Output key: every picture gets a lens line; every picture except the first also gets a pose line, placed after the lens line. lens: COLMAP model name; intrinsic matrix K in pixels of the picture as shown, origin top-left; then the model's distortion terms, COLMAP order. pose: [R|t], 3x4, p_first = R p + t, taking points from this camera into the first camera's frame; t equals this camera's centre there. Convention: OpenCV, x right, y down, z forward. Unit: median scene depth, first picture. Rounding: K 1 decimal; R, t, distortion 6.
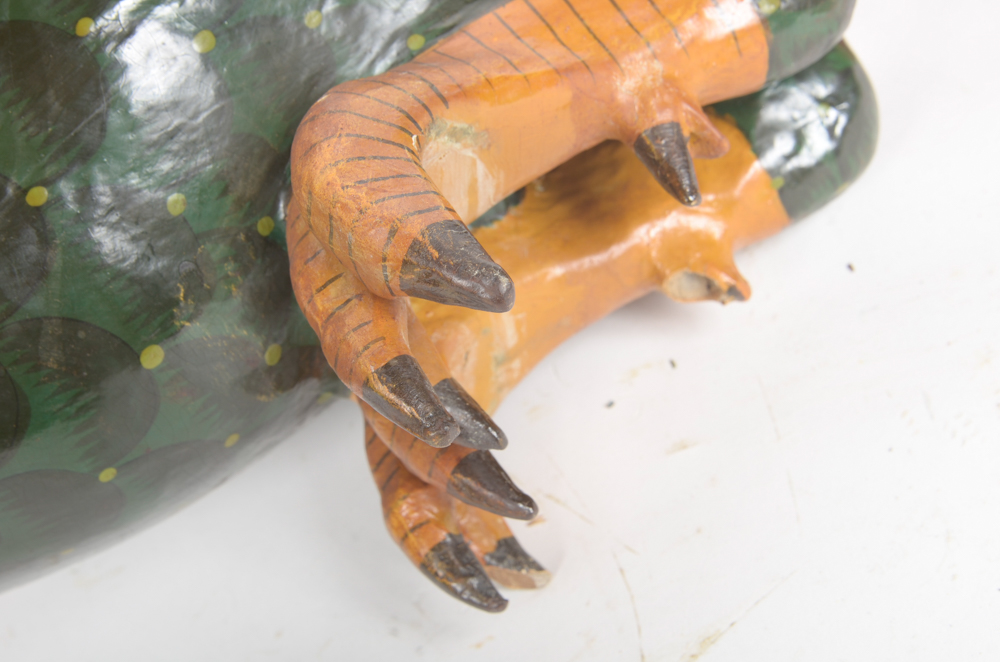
lens RADIAL K [[1435.8, 0, 498.1], [0, 1435.8, 333.3], [0, 0, 1]] dist [0.004954, 0.000000]
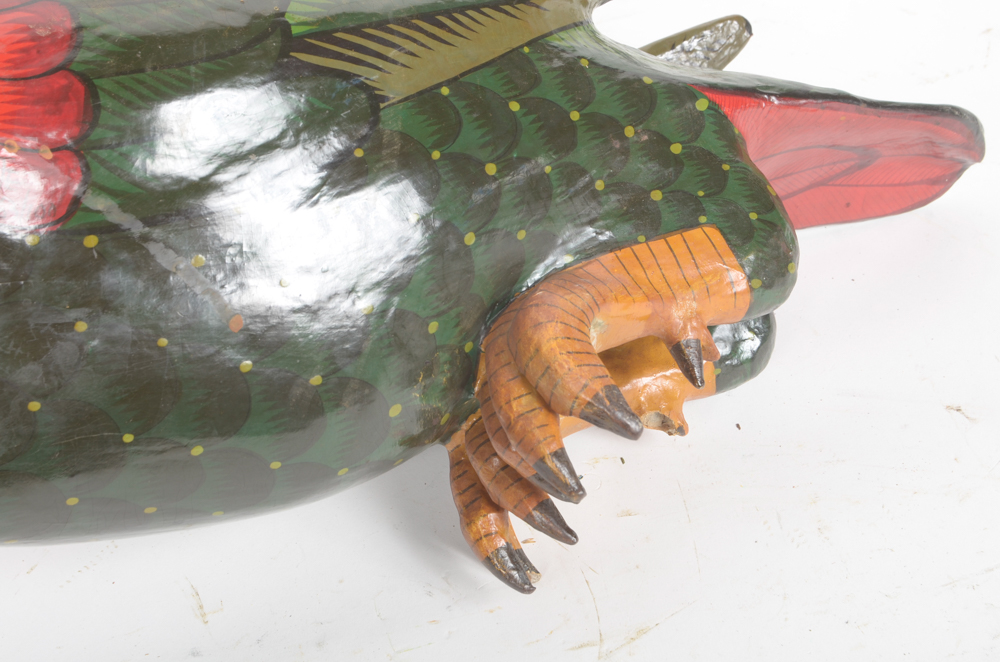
lens RADIAL K [[1435.8, 0, 501.6], [0, 1435.8, 329.7], [0, 0, 1]] dist [0.004954, 0.000000]
pose [[0.940730, 0.222665, 0.255829, -0.561448], [-0.220755, 0.974645, -0.036543, -0.040930], [-0.257479, -0.022099, 0.966031, -0.646174]]
